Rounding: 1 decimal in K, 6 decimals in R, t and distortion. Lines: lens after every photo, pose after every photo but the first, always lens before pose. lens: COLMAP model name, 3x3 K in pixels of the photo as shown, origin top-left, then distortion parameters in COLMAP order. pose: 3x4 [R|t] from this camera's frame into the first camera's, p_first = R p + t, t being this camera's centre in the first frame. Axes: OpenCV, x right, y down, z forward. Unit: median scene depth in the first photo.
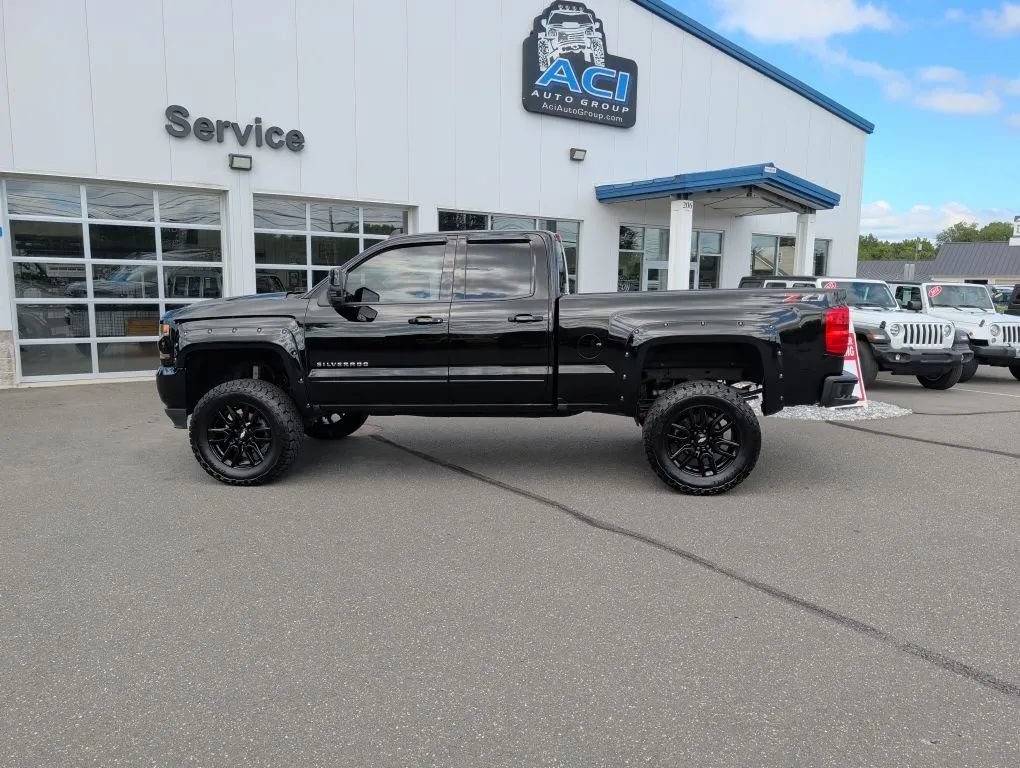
lens RADIAL K [[750.3, 0, 529.0], [0, 750.3, 383.8], [0, 0, 1]] dist [0.004544, -0.001361]
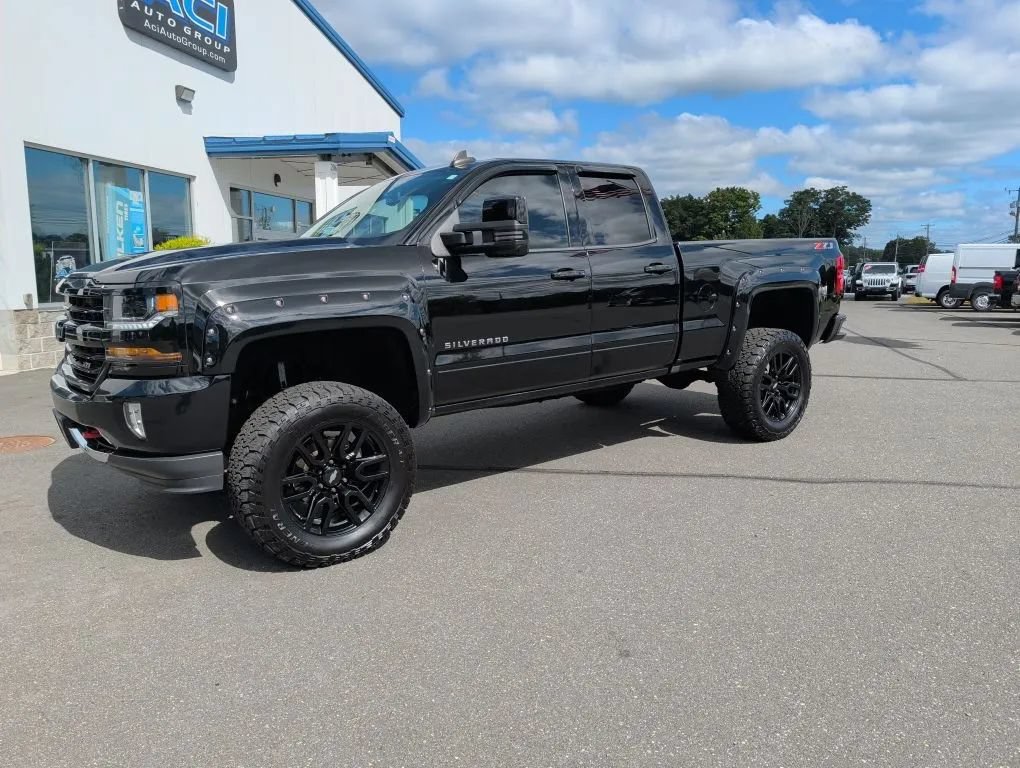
lens RADIAL K [[739.6, 0, 528.2], [0, 739.6, 362.8], [0, 0, 1]] dist [0.007148, 0.000333]
pose [[0.712902, -0.101951, 0.693813, -0.329834], [0.103987, 0.993806, 0.039185, -0.014113], [-0.693511, 0.044213, 0.719088, 0.236635]]
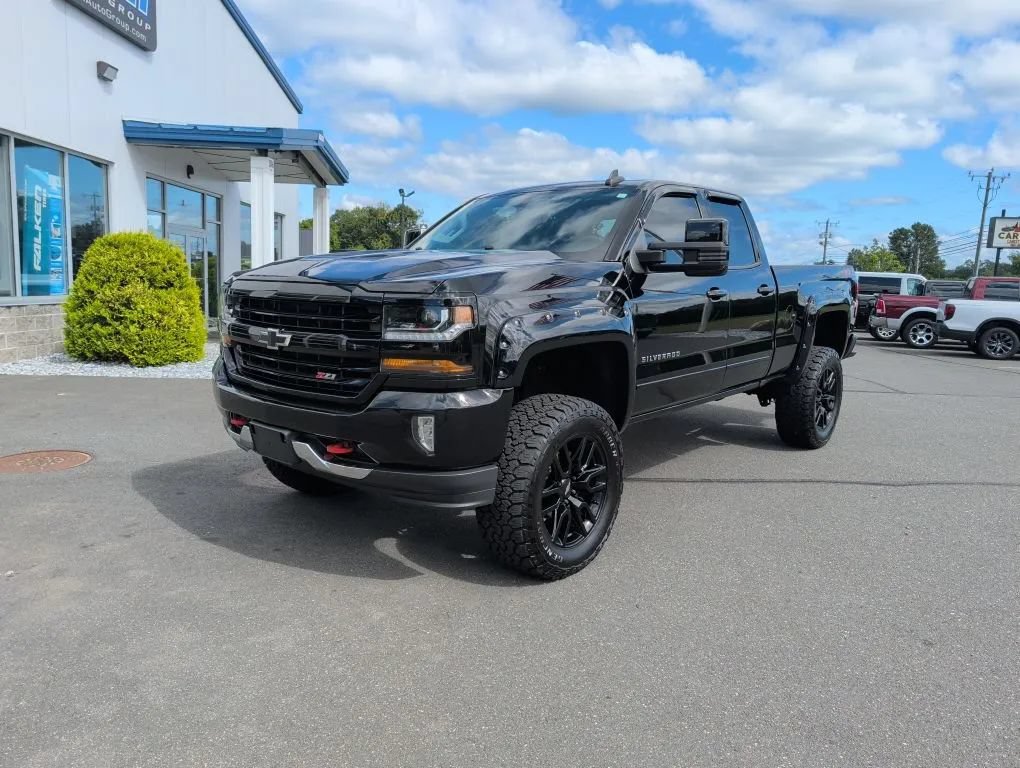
lens RADIAL K [[752.3, 0, 521.2], [0, 752.3, 364.0], [0, 0, 1]] dist [0.011034, -0.009024]
pose [[0.556991, -0.081810, 0.826480, -0.441505], [0.078911, 0.995848, 0.045394, -0.030831], [-0.826761, 0.039935, 0.561134, 0.344810]]
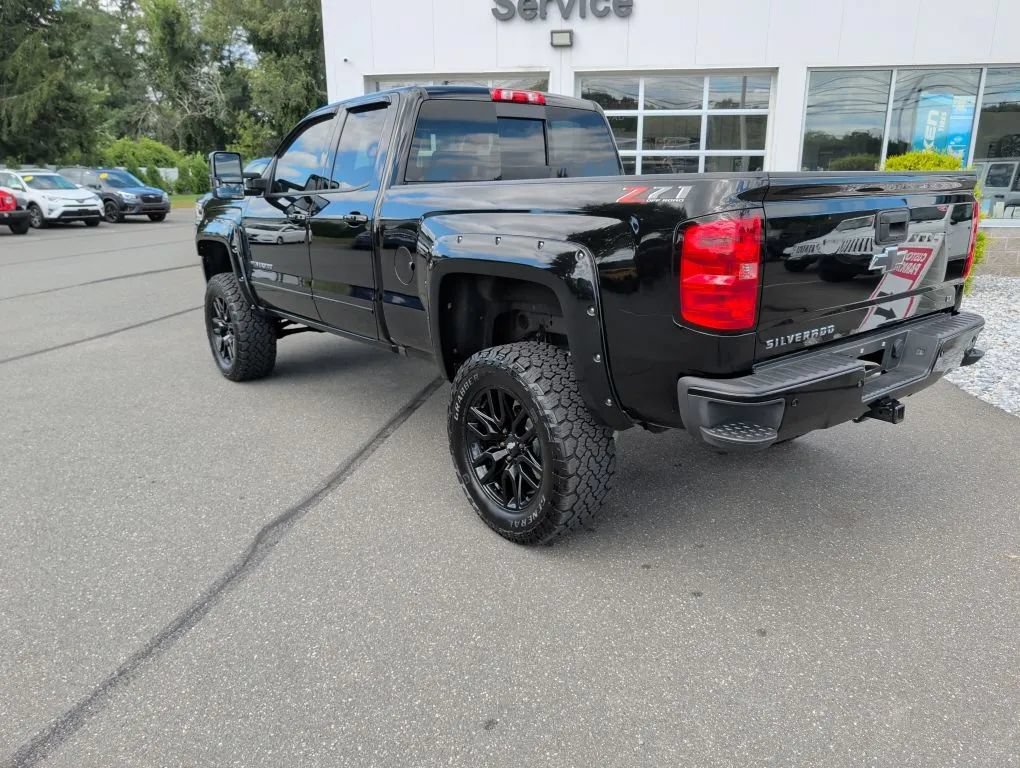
lens RADIAL K [[752.3, 0, 521.2], [0, 752.3, 364.0], [0, 0, 1]] dist [0.011034, -0.009024]
pose [[0.704792, 0.166866, -0.689510, 0.290108], [-0.085324, 0.984826, 0.151119, -0.034284], [0.704265, -0.047676, 0.708335, 0.281486]]
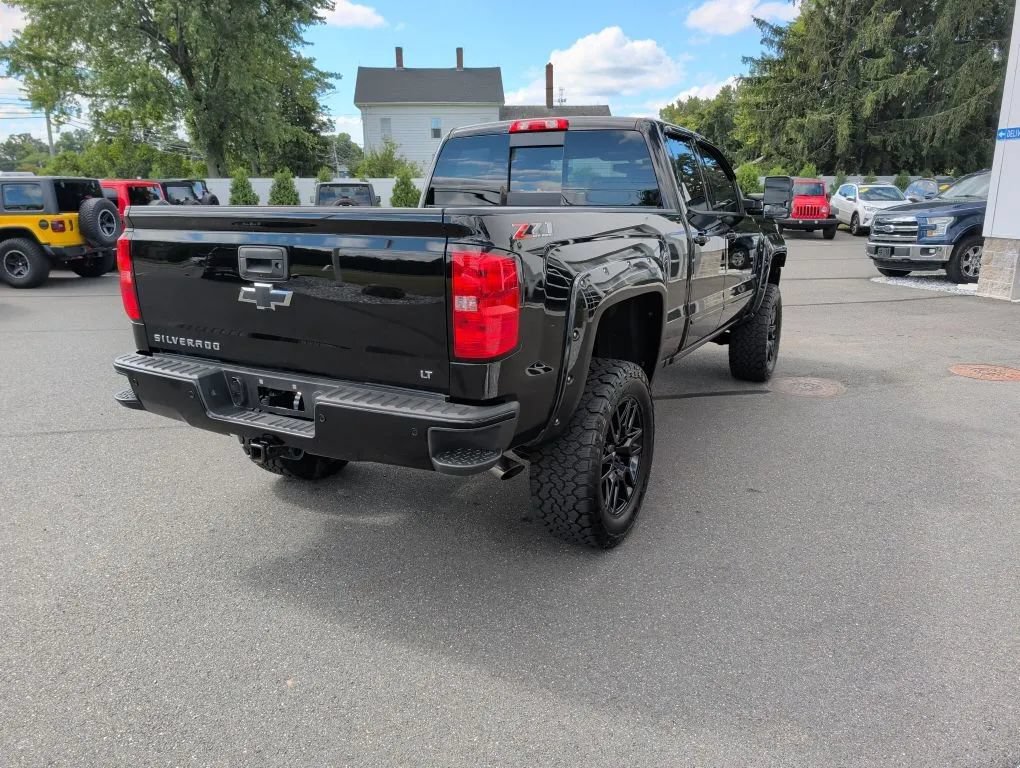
lens RADIAL K [[752.3, 0, 521.2], [0, 752.3, 364.0], [0, 0, 1]] dist [0.011034, -0.009024]
pose [[-0.393533, 0.207835, -0.895509, 0.383645], [-0.117255, 0.954806, 0.273125, -0.092687], [0.911802, 0.212487, -0.351377, 0.684819]]
